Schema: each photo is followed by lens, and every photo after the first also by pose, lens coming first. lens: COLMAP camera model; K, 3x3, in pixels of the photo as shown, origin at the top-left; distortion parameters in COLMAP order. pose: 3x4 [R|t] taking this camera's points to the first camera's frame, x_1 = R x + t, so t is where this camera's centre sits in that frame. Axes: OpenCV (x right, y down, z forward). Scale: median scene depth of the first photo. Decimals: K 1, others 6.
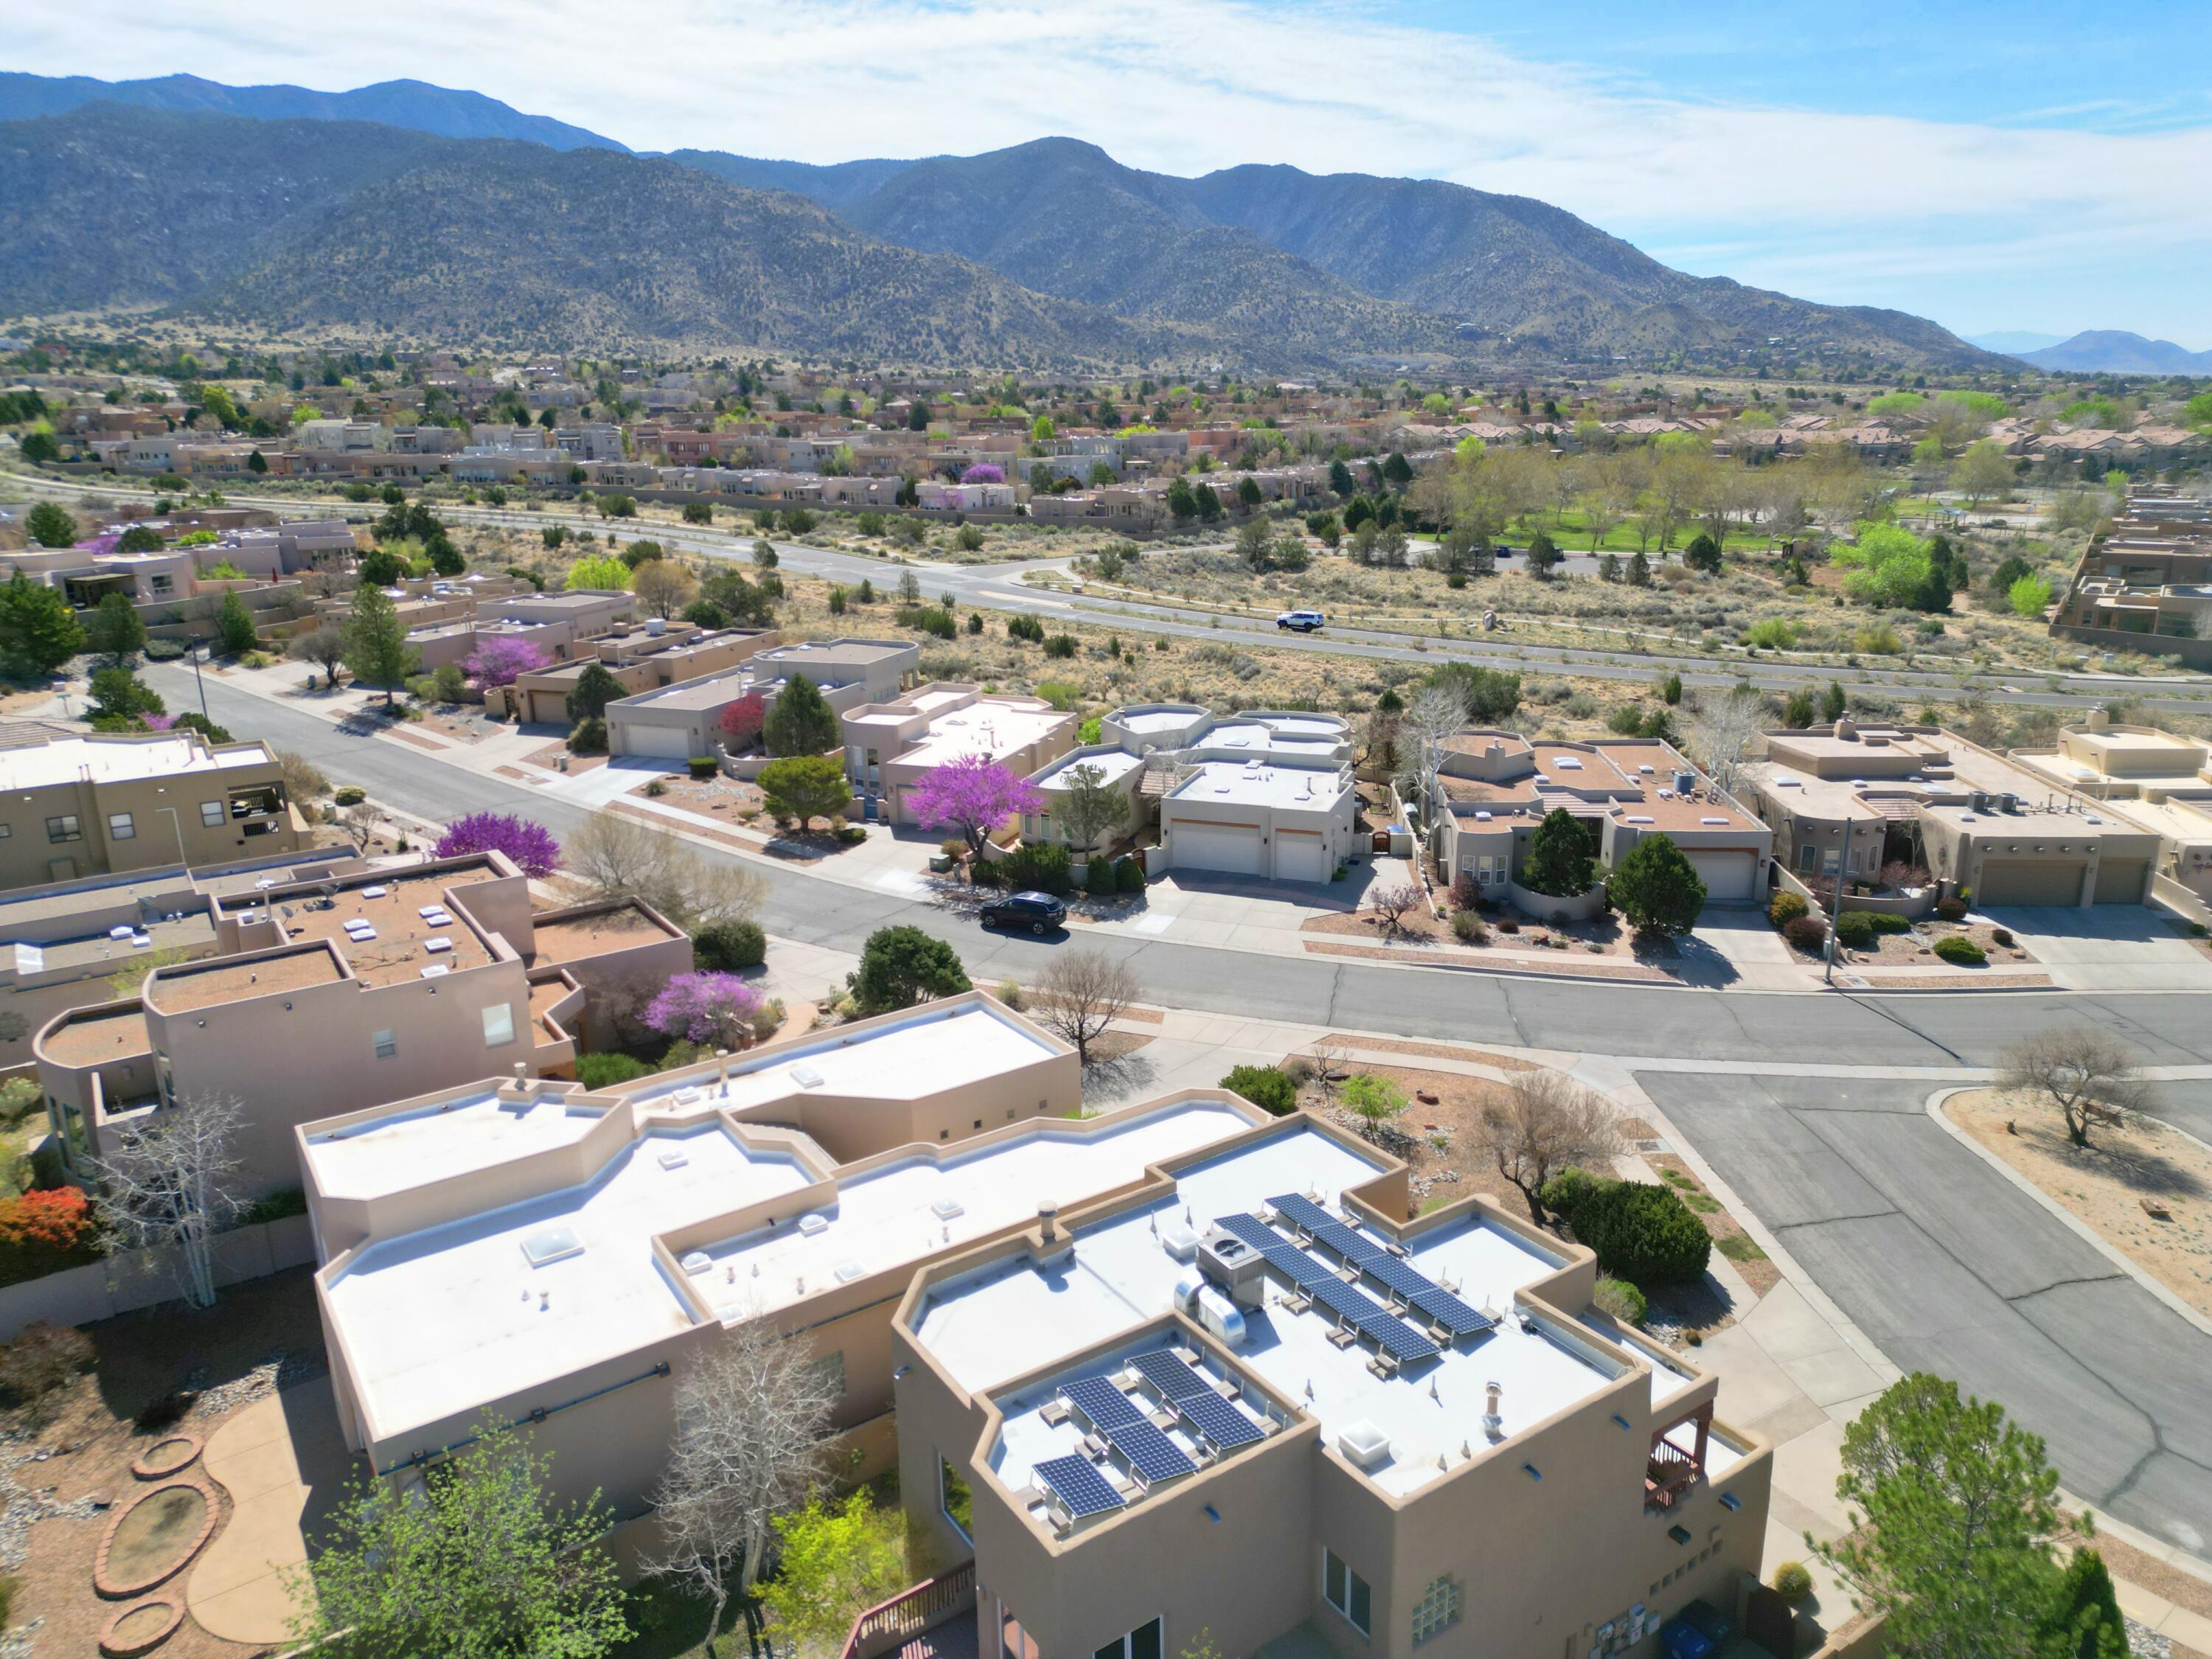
lens RADIAL K [[1540.8, 0, 1112.9], [0, 1540.8, 840.2], [0, 0, 1]] dist [0.094858, -0.092945]
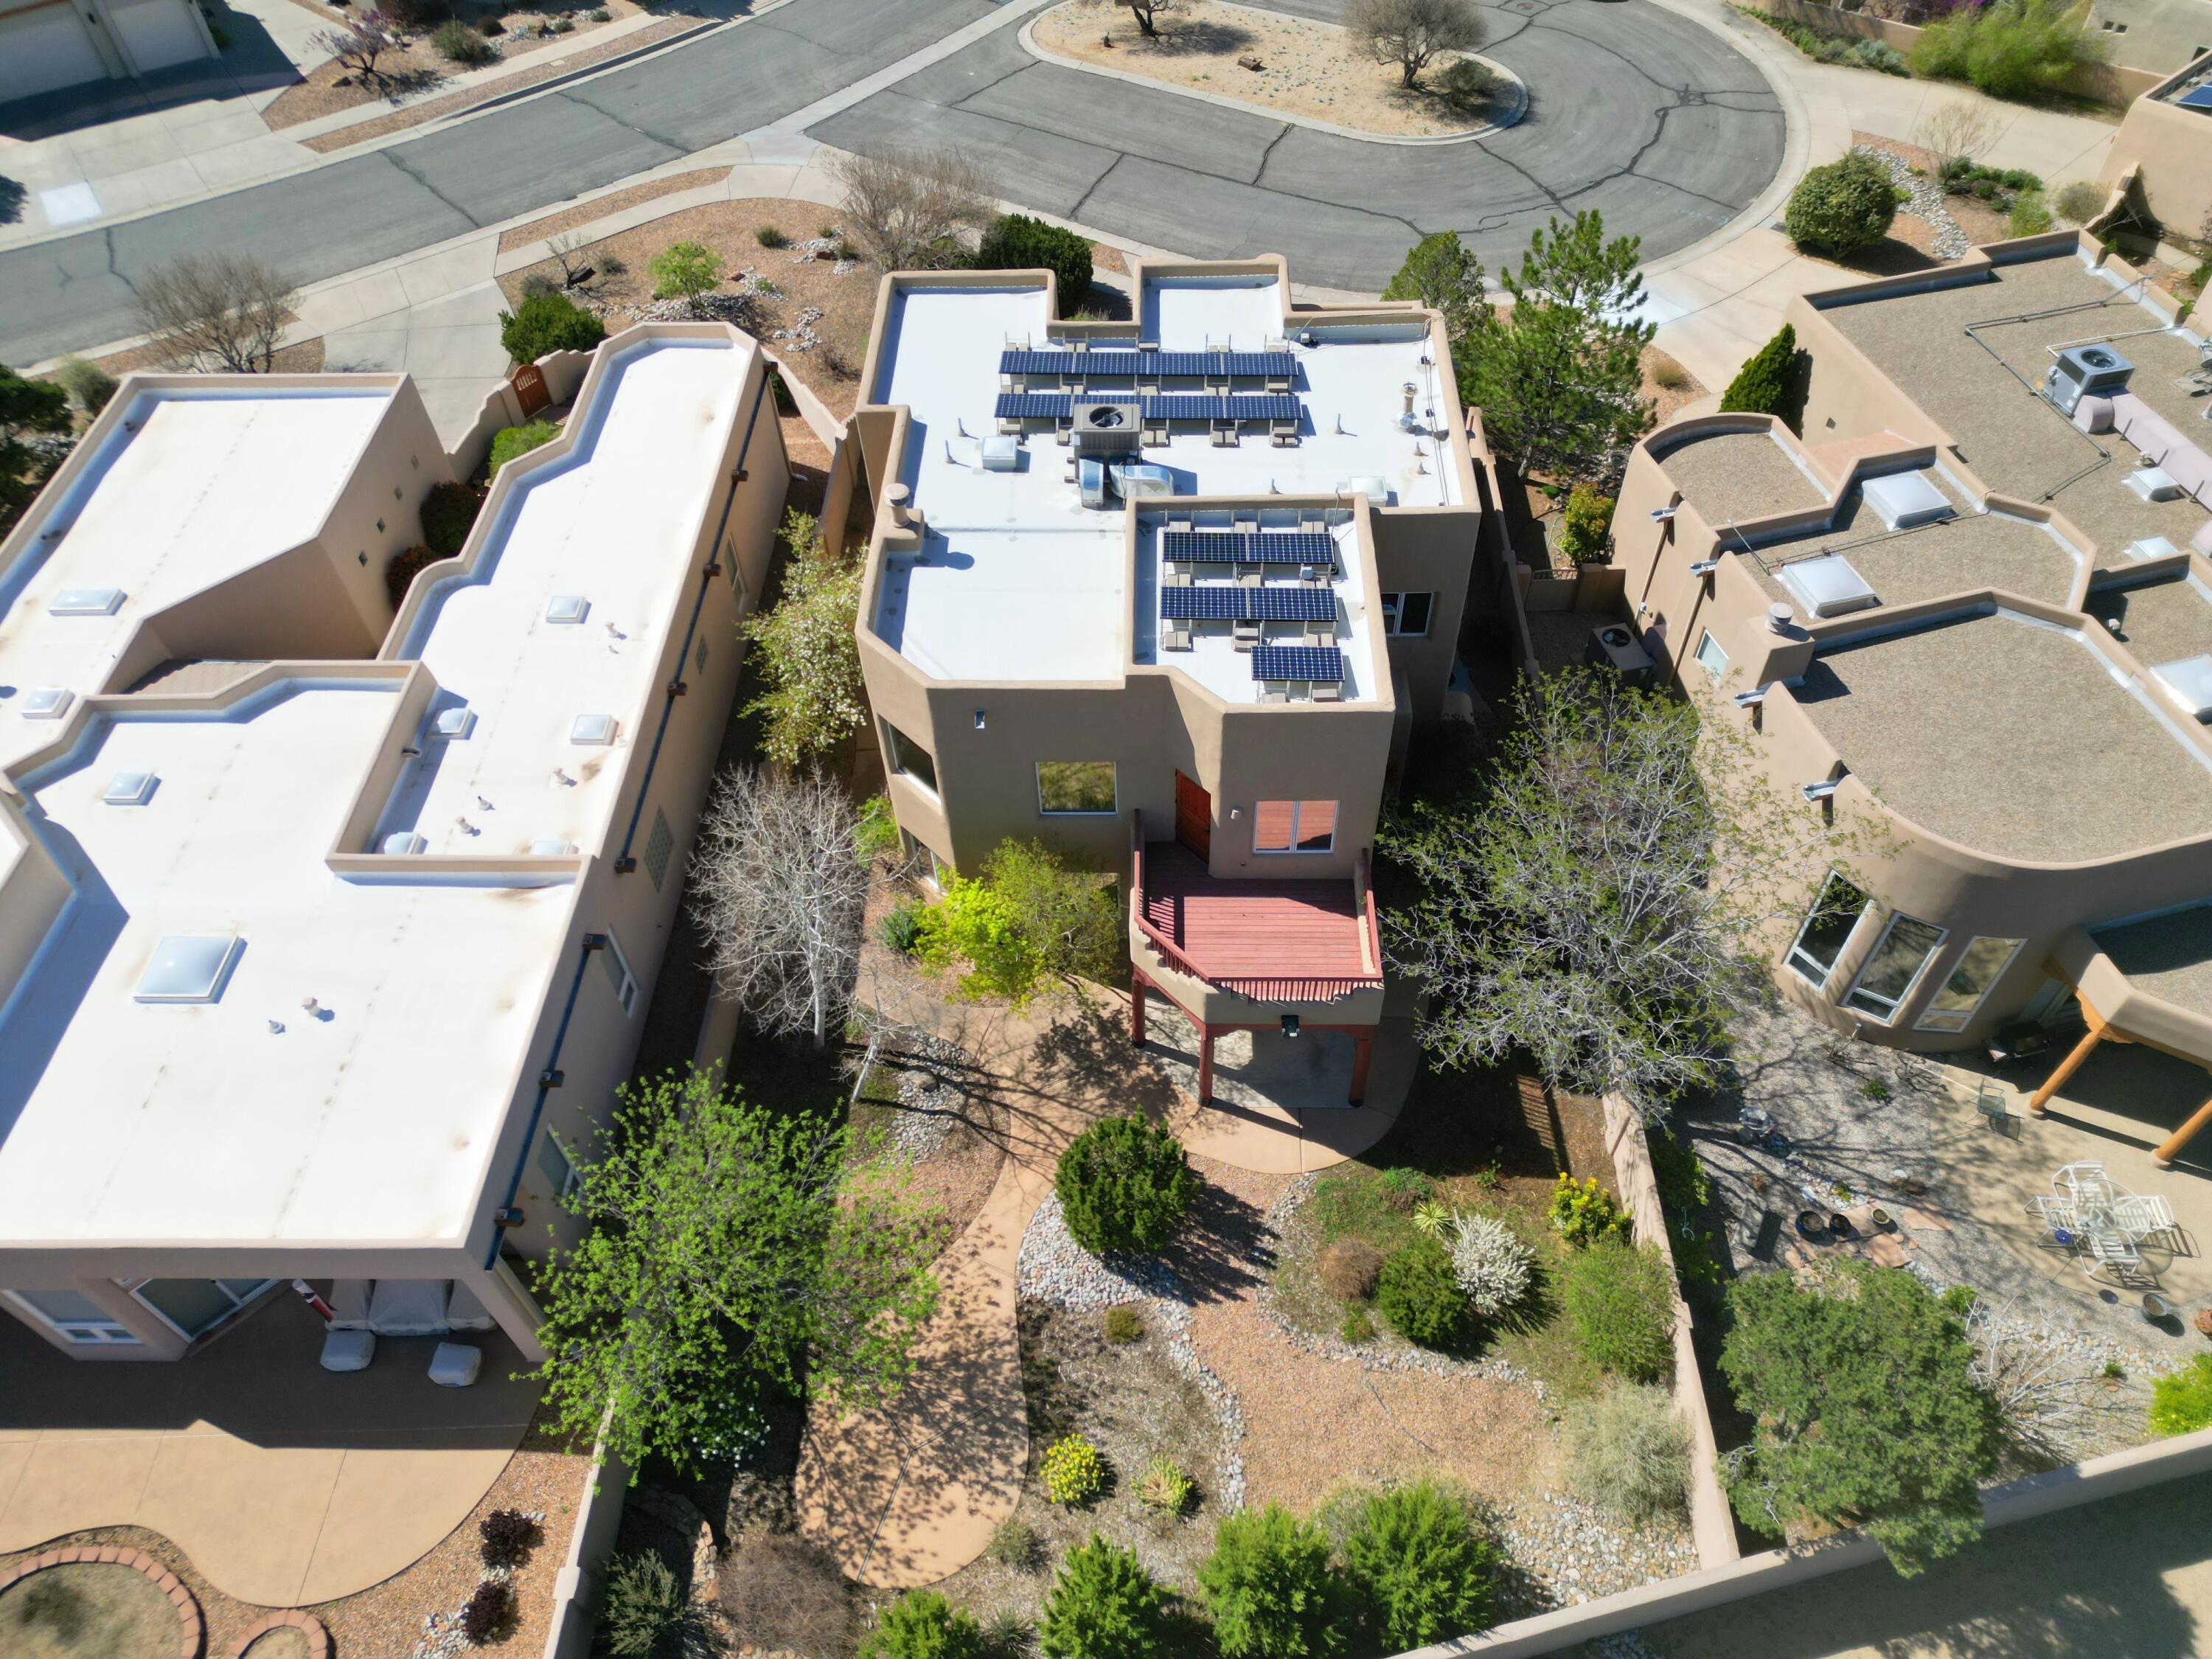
lens RADIAL K [[1540.8, 0, 1112.9], [0, 1540.8, 840.2], [0, 0, 1]] dist [0.094858, -0.092945]
pose [[0.577175, -0.621998, 0.529139, -0.393493], [0.247504, 0.750725, 0.612498, -0.075069], [-0.778210, -0.222555, 0.587247, 0.288661]]
